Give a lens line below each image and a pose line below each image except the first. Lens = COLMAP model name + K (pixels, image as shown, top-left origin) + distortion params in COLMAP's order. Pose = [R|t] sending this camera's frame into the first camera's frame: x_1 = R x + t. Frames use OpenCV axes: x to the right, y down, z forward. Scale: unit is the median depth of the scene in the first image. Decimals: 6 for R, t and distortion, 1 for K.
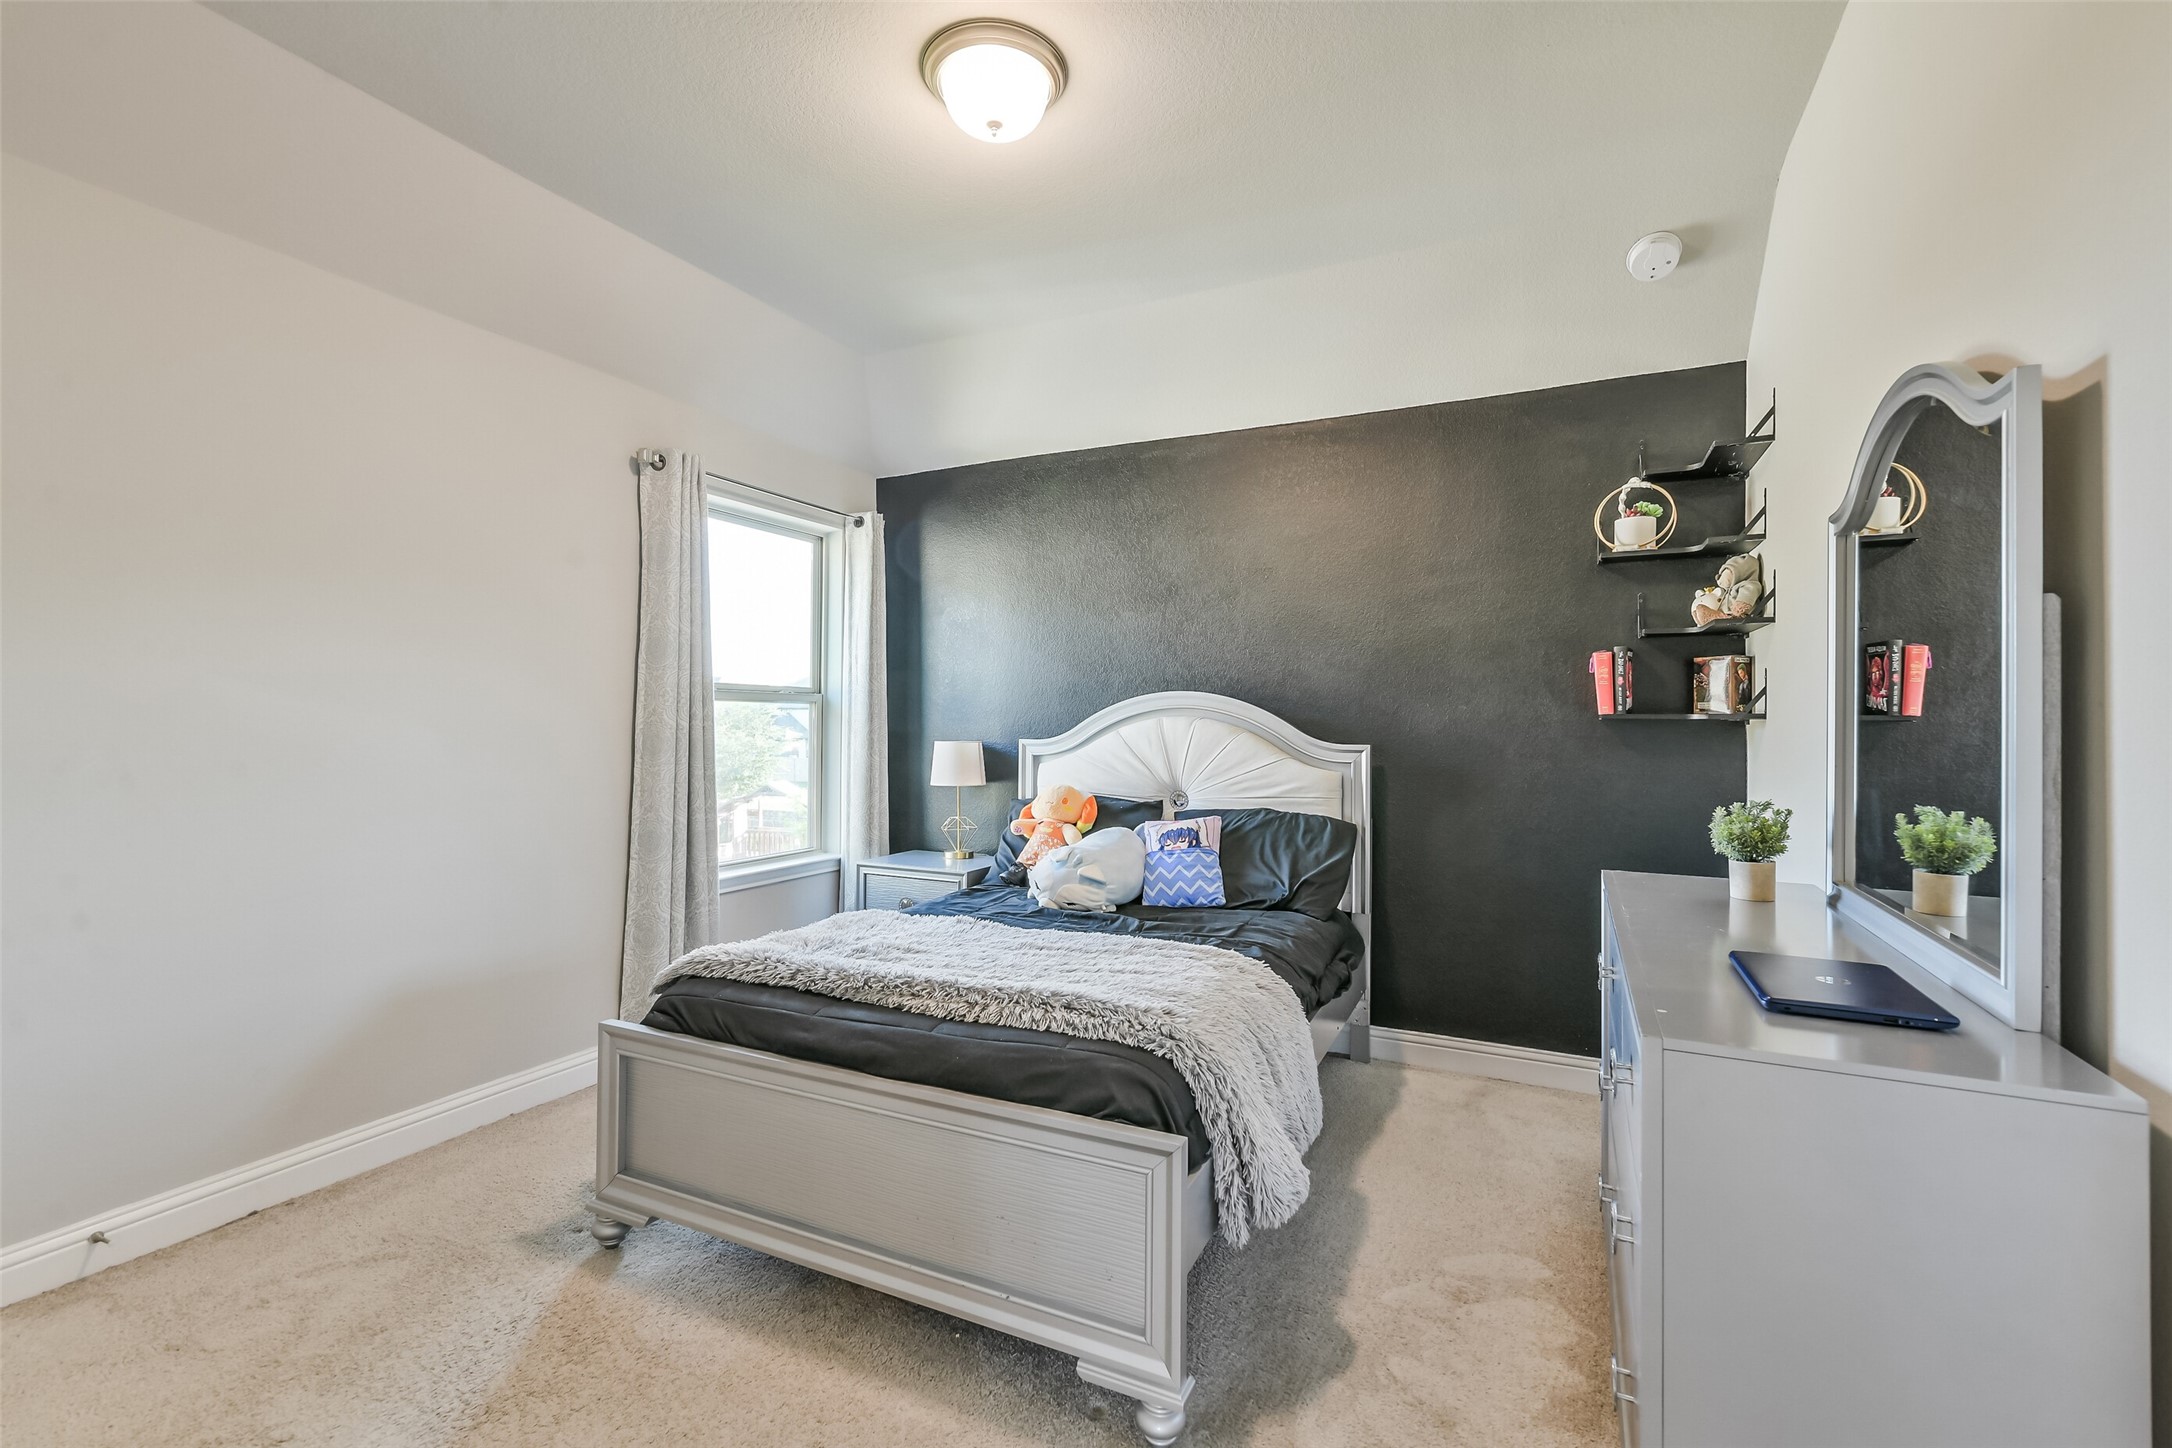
lens RADIAL K [[934.2, 0, 1086.5], [0, 934.2, 718.6], [0, 0, 1]] dist [-0.003007, -0.001763]
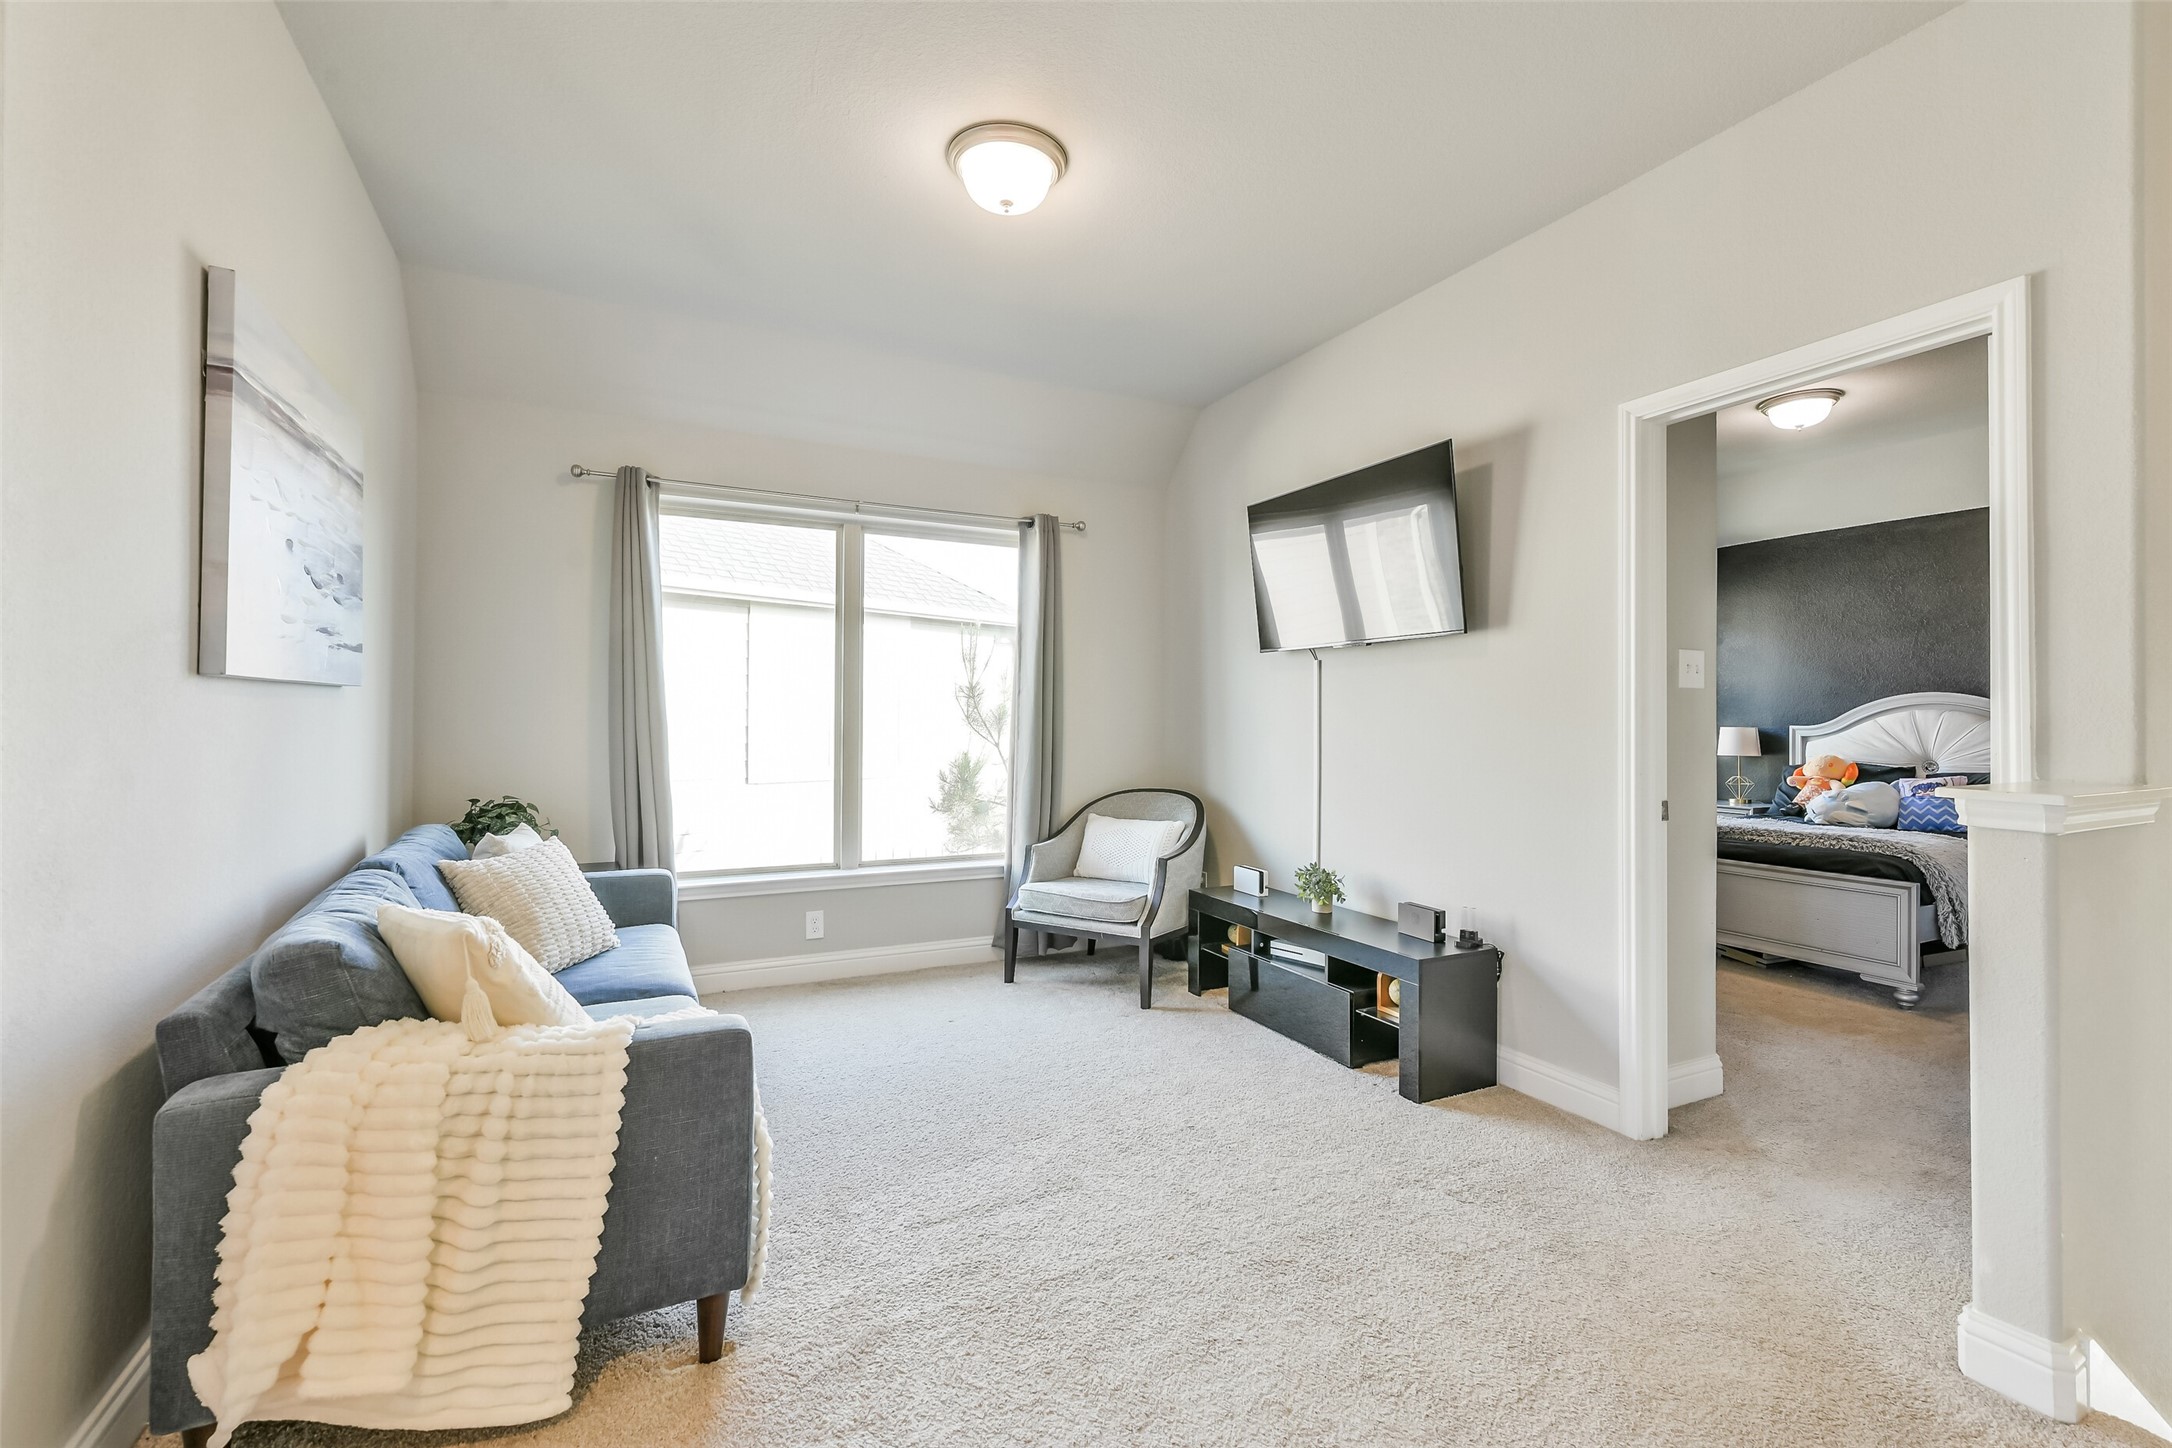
lens RADIAL K [[934.2, 0, 1069.6], [0, 934.2, 715.0], [0, 0, 1]] dist [-0.003007, -0.001763]
pose [[0.782760, -0.004010, -0.622311, -0.051158], [0.003197, 0.999992, -0.002421, 0.005236], [0.622316, -0.000095, 0.782766, -1.019309]]
